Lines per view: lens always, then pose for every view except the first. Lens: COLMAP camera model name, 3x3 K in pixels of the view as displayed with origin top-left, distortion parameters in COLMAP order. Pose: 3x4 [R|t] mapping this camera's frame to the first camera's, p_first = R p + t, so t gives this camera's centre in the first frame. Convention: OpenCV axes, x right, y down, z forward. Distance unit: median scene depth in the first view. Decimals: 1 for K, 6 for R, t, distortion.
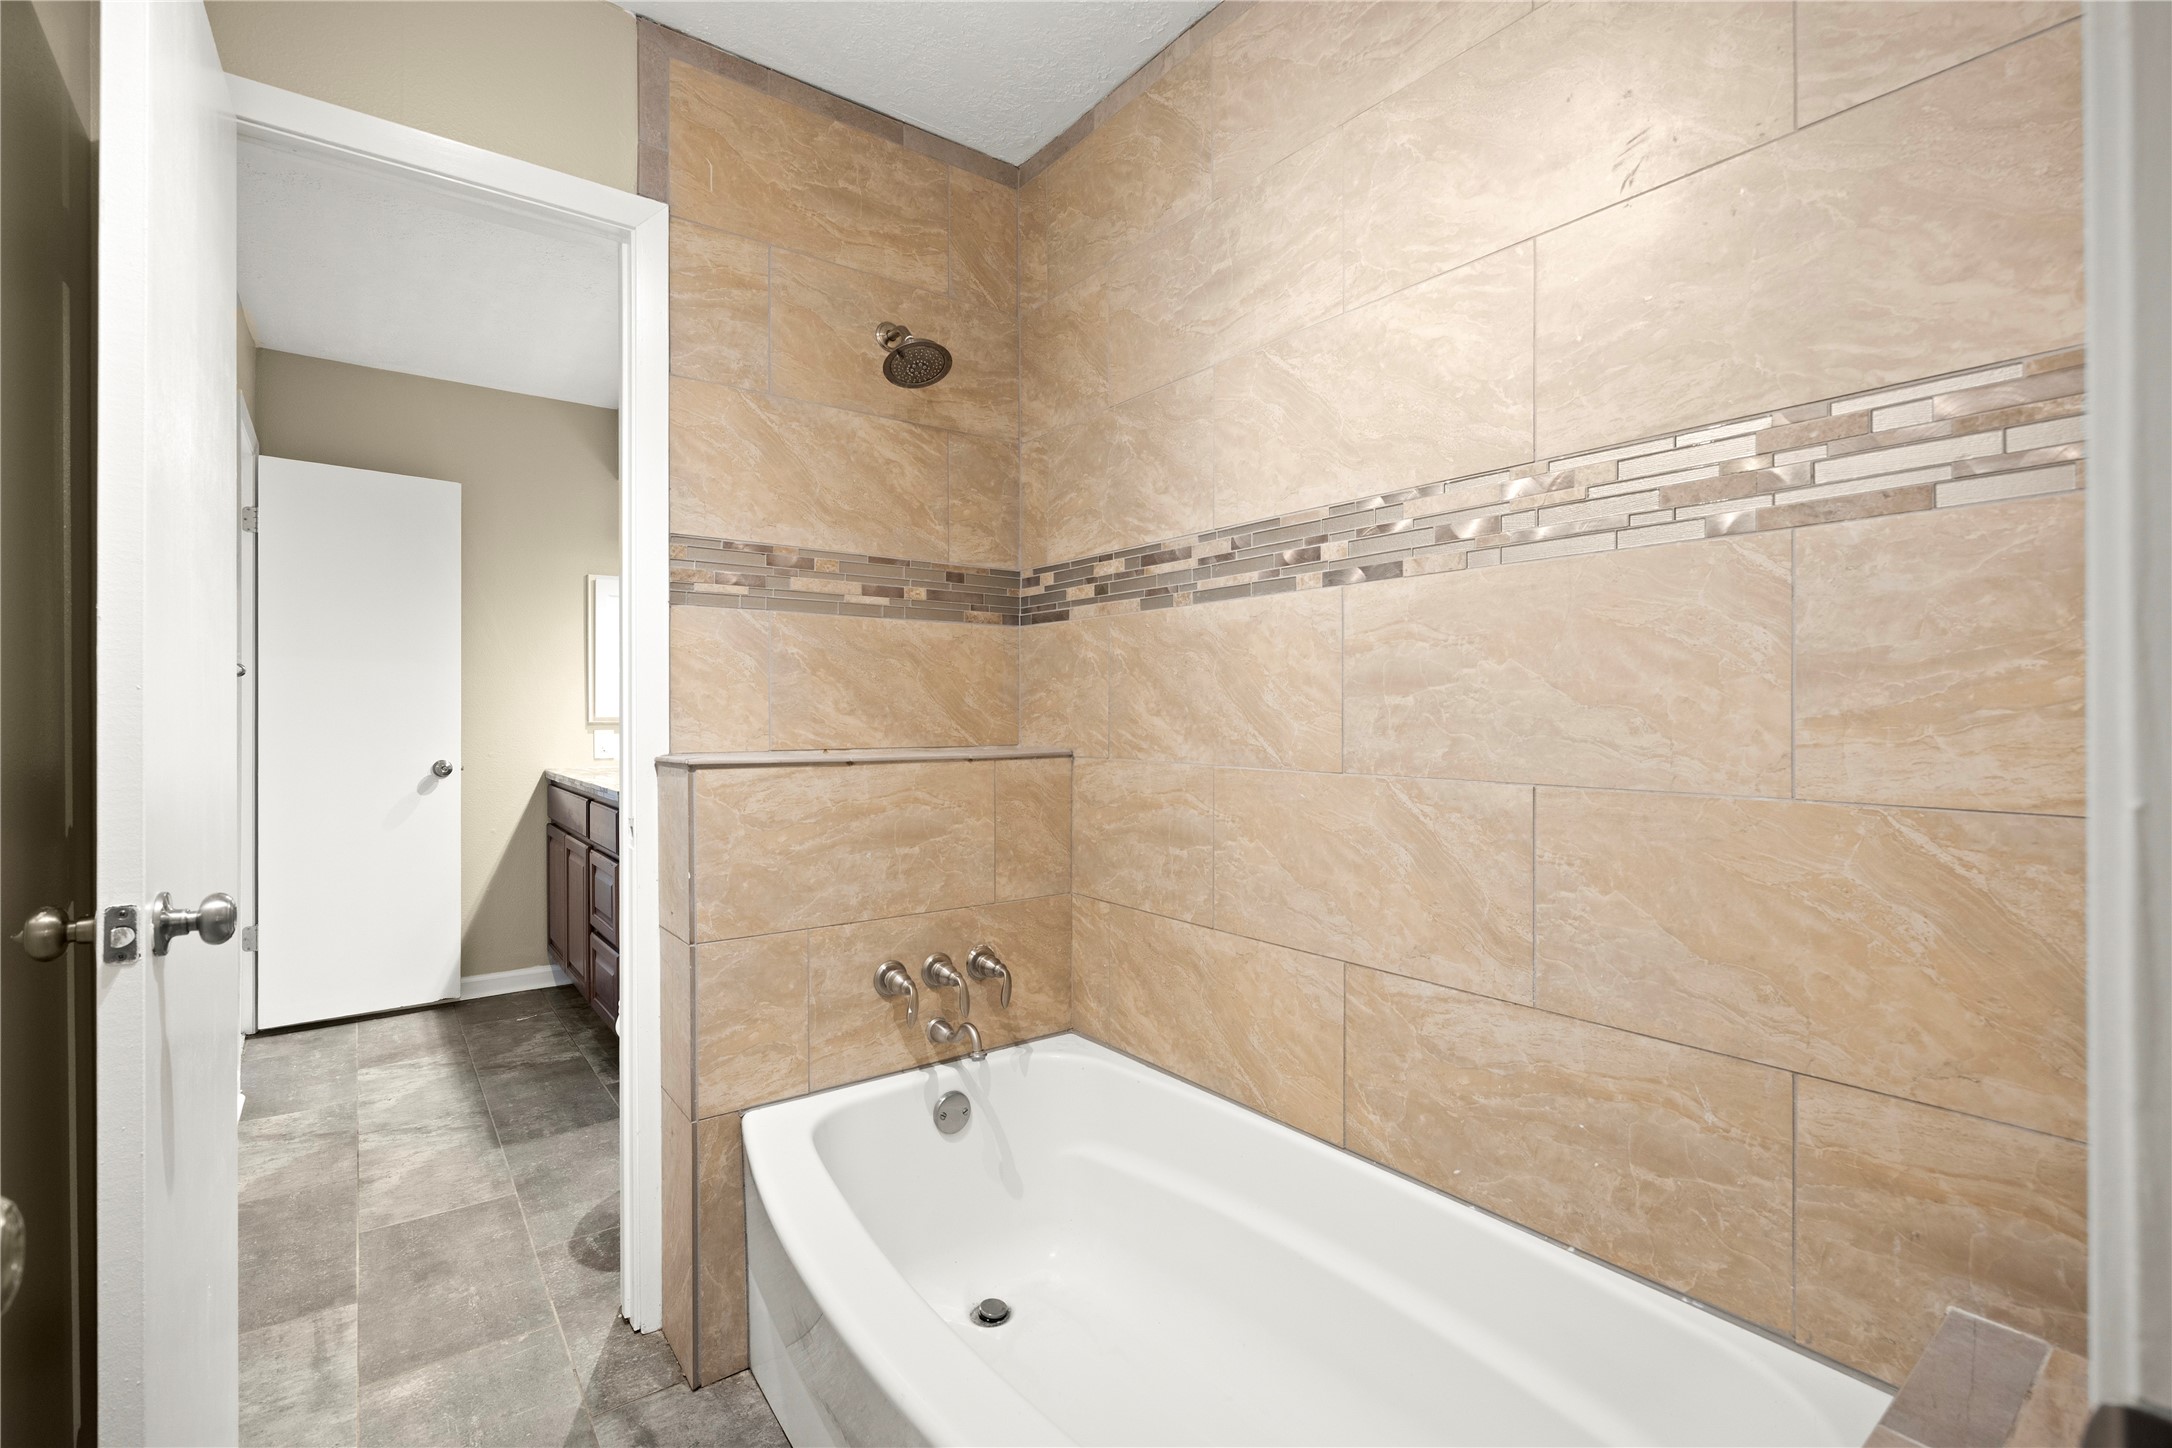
lens RADIAL K [[936.5, 0, 1074.4], [0, 936.5, 708.3], [0, 0, 1]] dist [-0.002022, 0.000160]
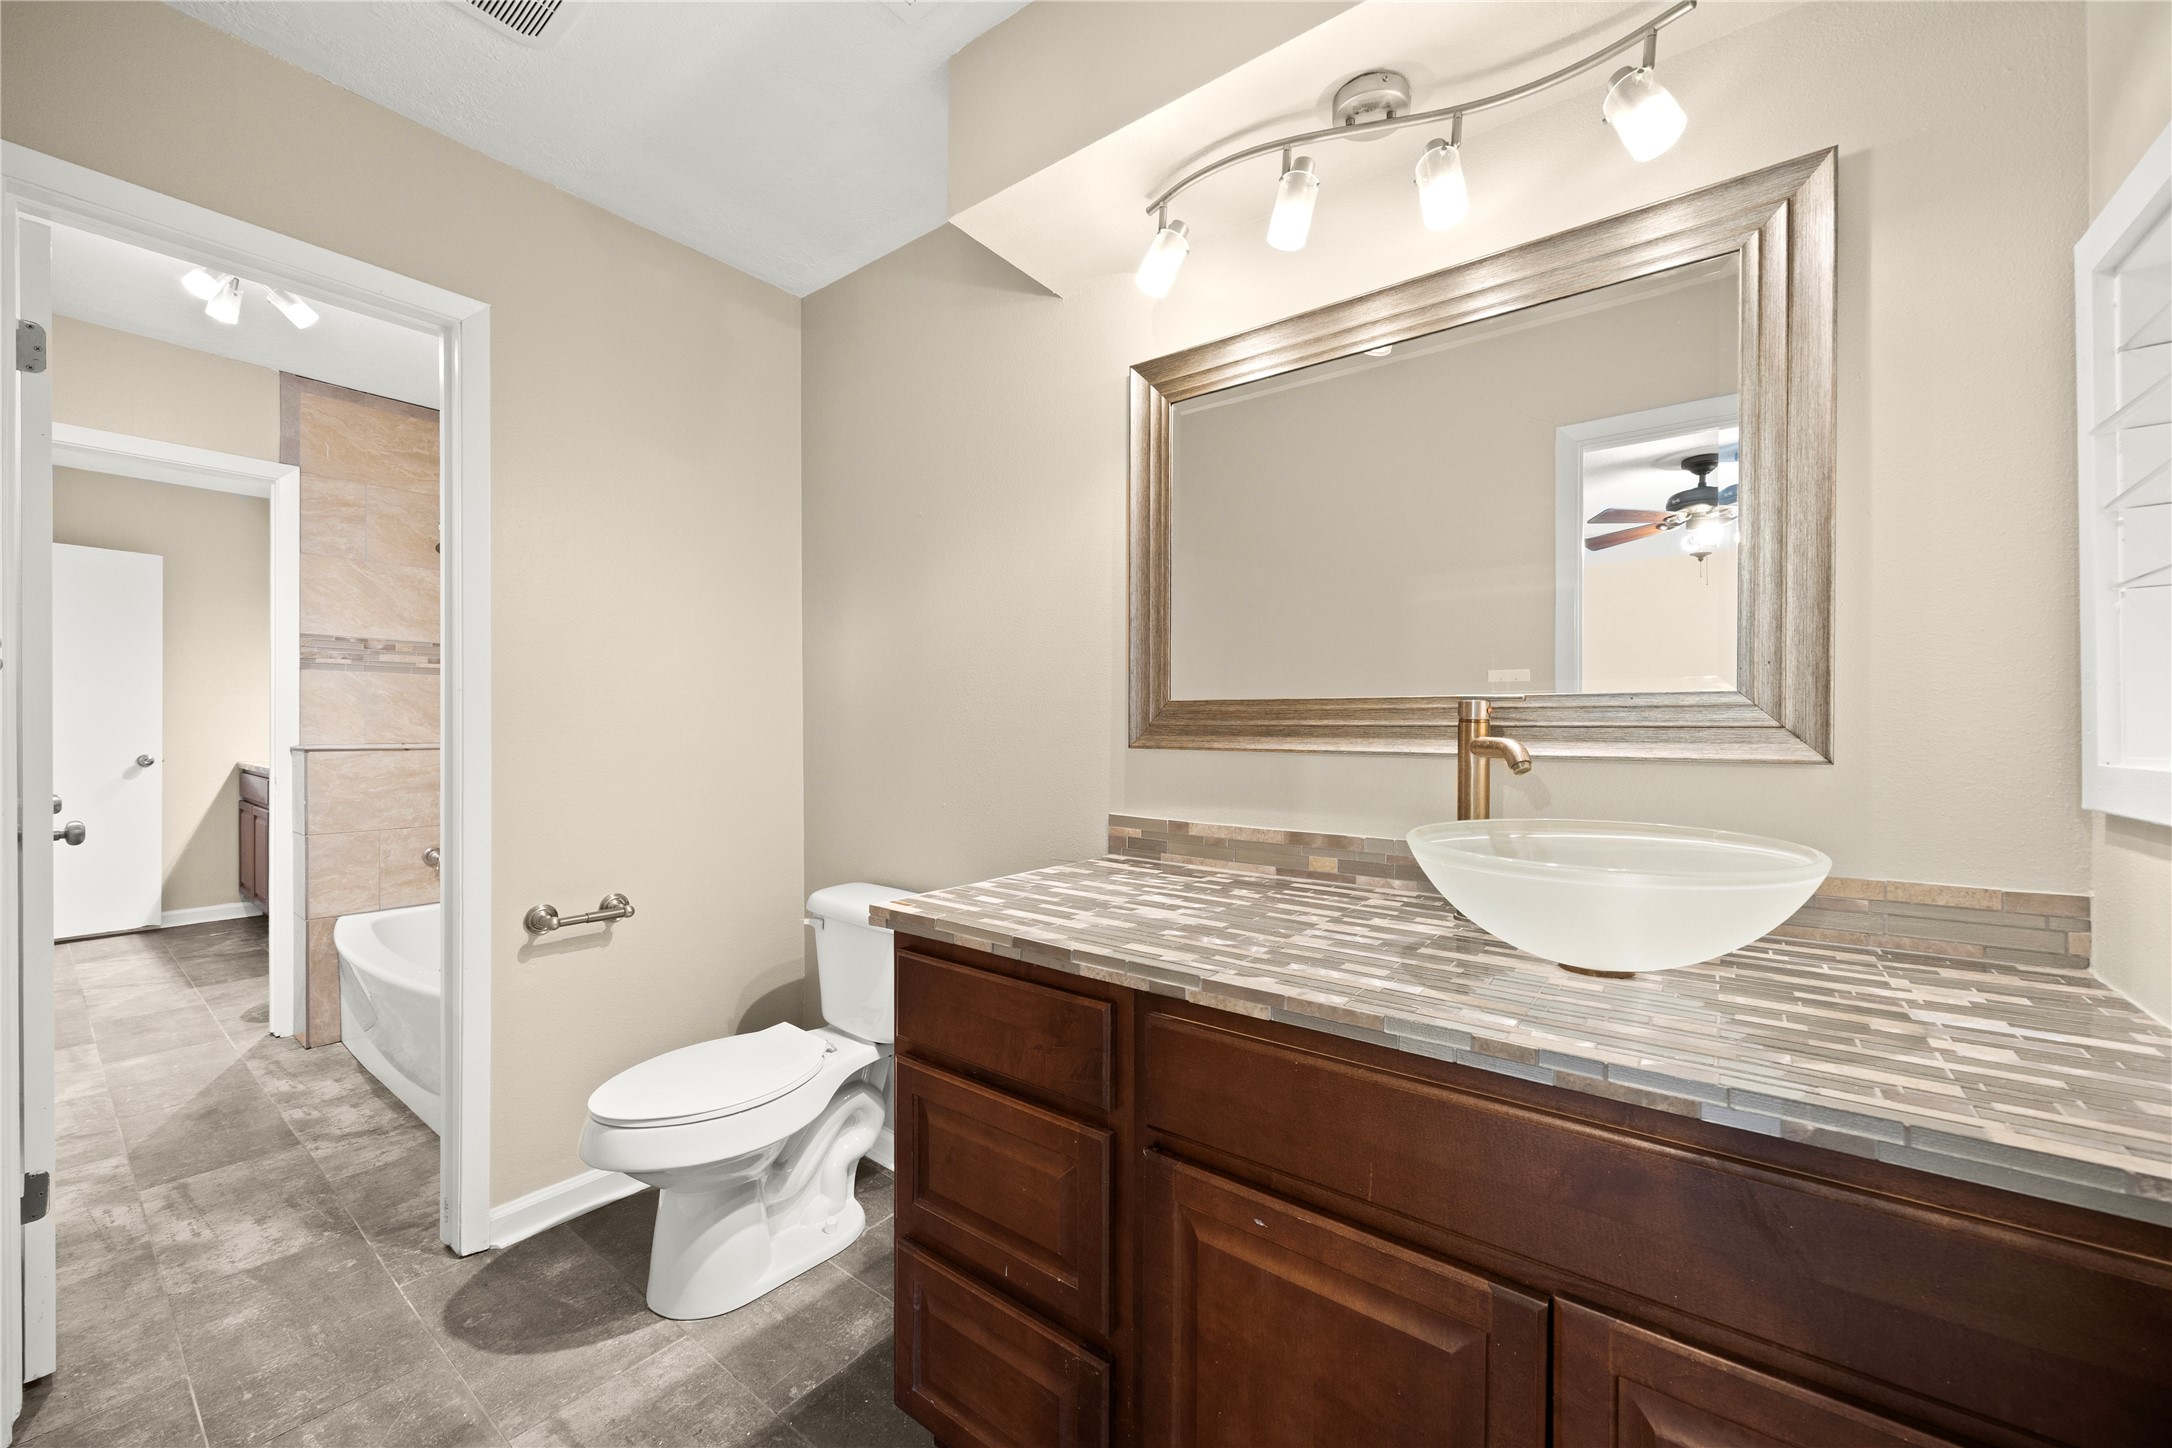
lens RADIAL K [[845.0, 0, 1083.8], [0, 845.0, 722.0], [0, 0, 1]] dist [0.003509, 0.000272]
pose [[0.968381, 0.006875, 0.249380, 0.710304], [-0.008395, 0.999952, 0.005035, -0.022266], [-0.249333, -0.006969, 0.968393, -1.124965]]
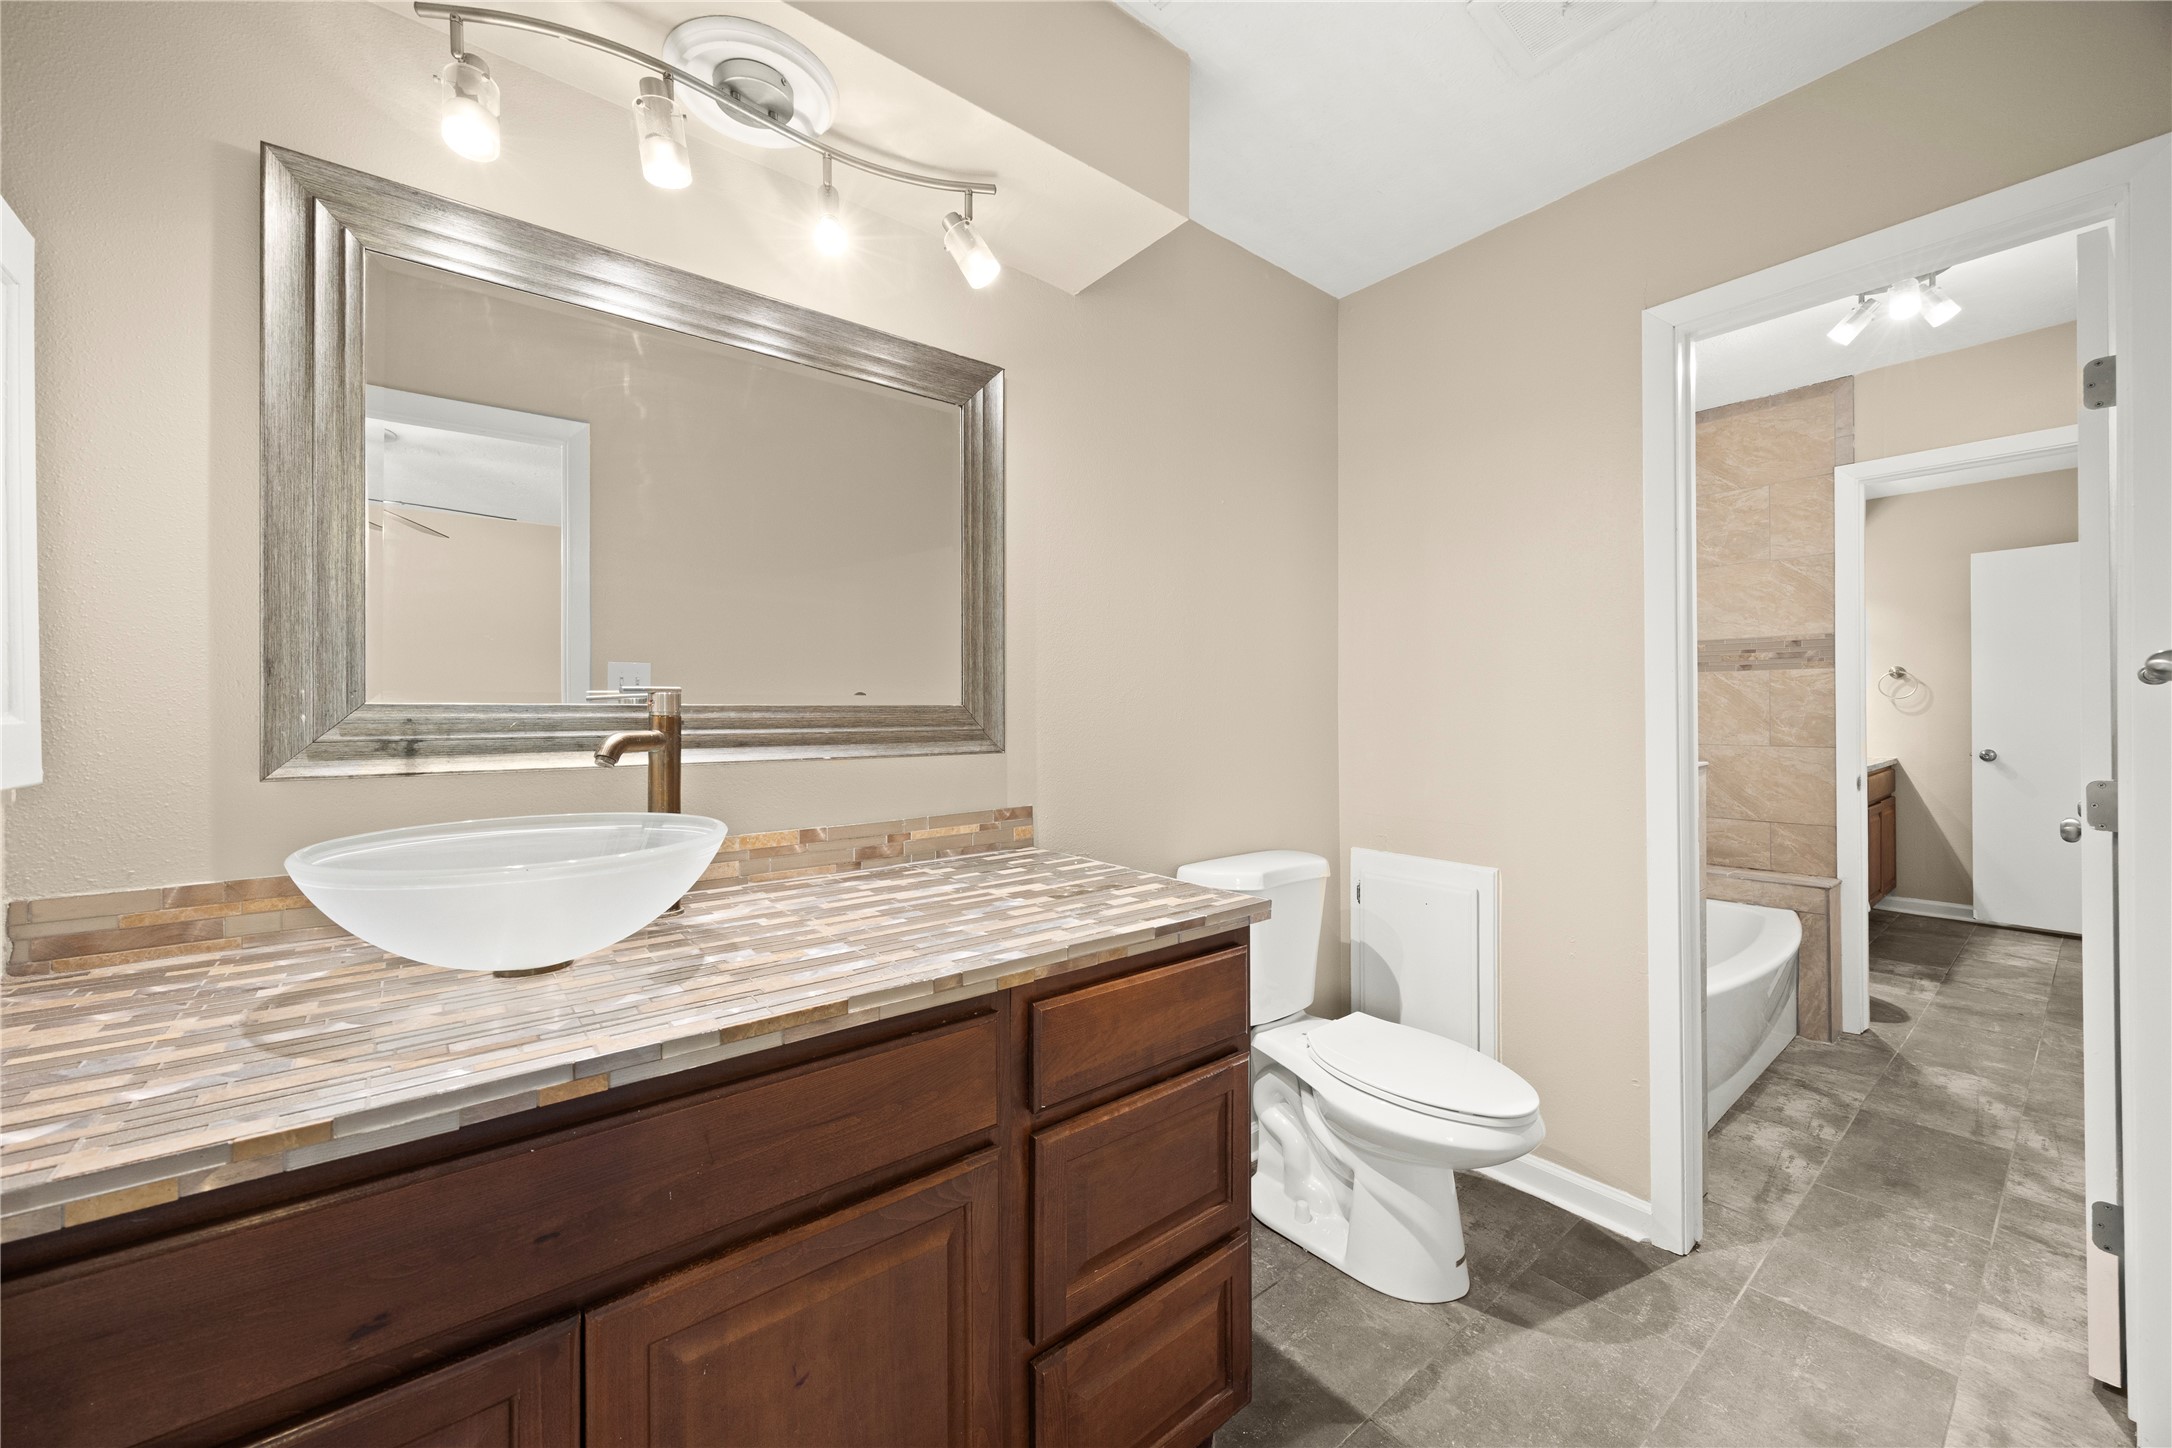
lens RADIAL K [[845.0, 0, 1052.4], [0, 845.0, 744.8], [0, 0, 1]] dist [0.003509, 0.000272]
pose [[-0.021260, -0.019935, 0.999575, -1.494065], [0.011017, 0.999736, 0.020173, -0.002840], [-0.999713, 0.011442, -0.021035, 1.801171]]
